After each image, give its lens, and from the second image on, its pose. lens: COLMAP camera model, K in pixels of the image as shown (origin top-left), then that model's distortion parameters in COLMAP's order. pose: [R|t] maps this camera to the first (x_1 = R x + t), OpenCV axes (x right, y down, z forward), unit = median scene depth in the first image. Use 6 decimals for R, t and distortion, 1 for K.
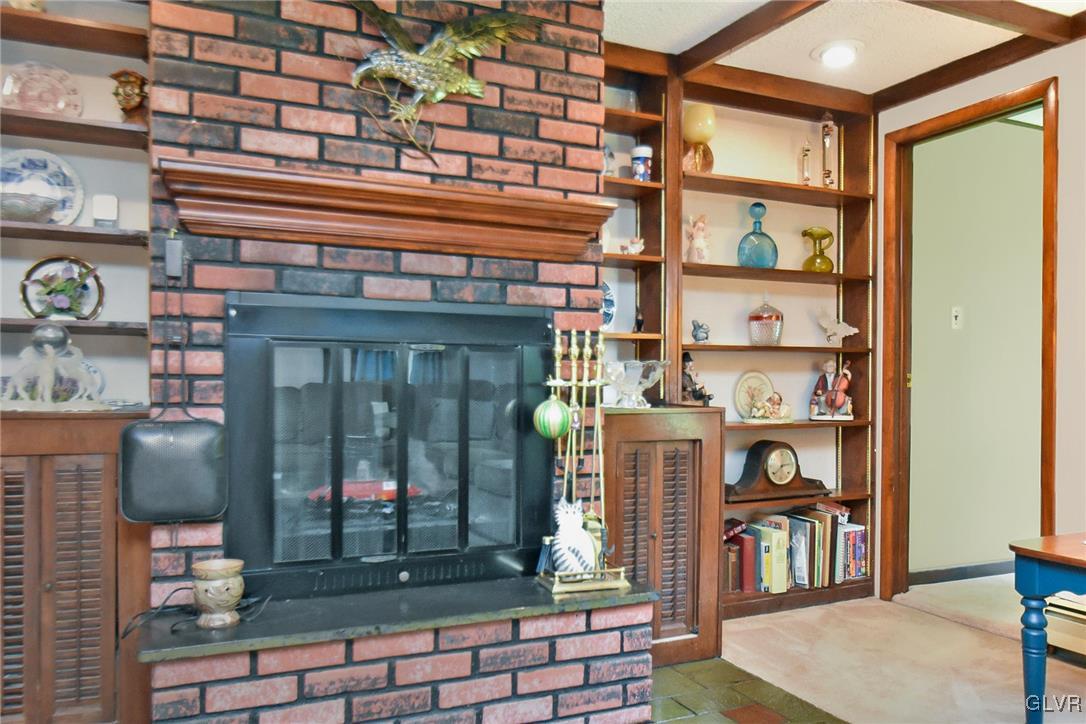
lens RADIAL K [[803.0, 0, 542.7], [0, 803.0, 369.1], [0, 0, 1]] dist [-0.004990, -0.000835]
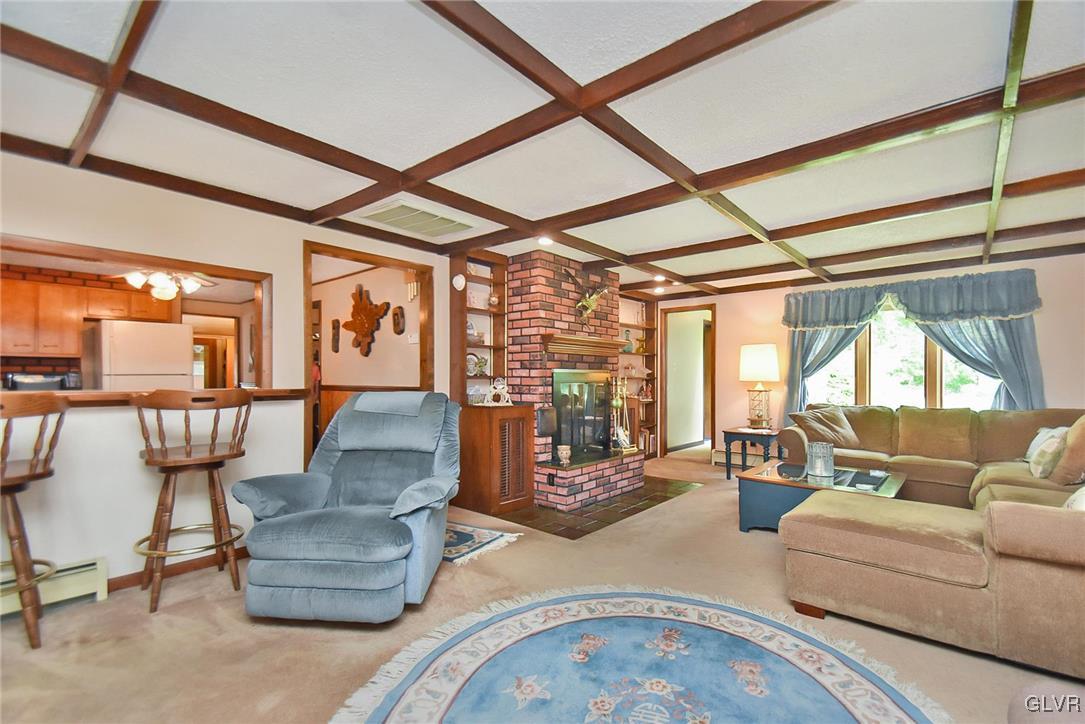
lens RADIAL K [[494.4, 0, 543.0], [0, 494.4, 369.6], [0, 0, 1]] dist [0.019512, -0.005464]
pose [[0.901707, 0.004661, 0.432323, -1.166599], [-0.007495, 0.999960, 0.004850, -0.090521], [-0.432283, -0.007614, 0.901706, -0.771853]]
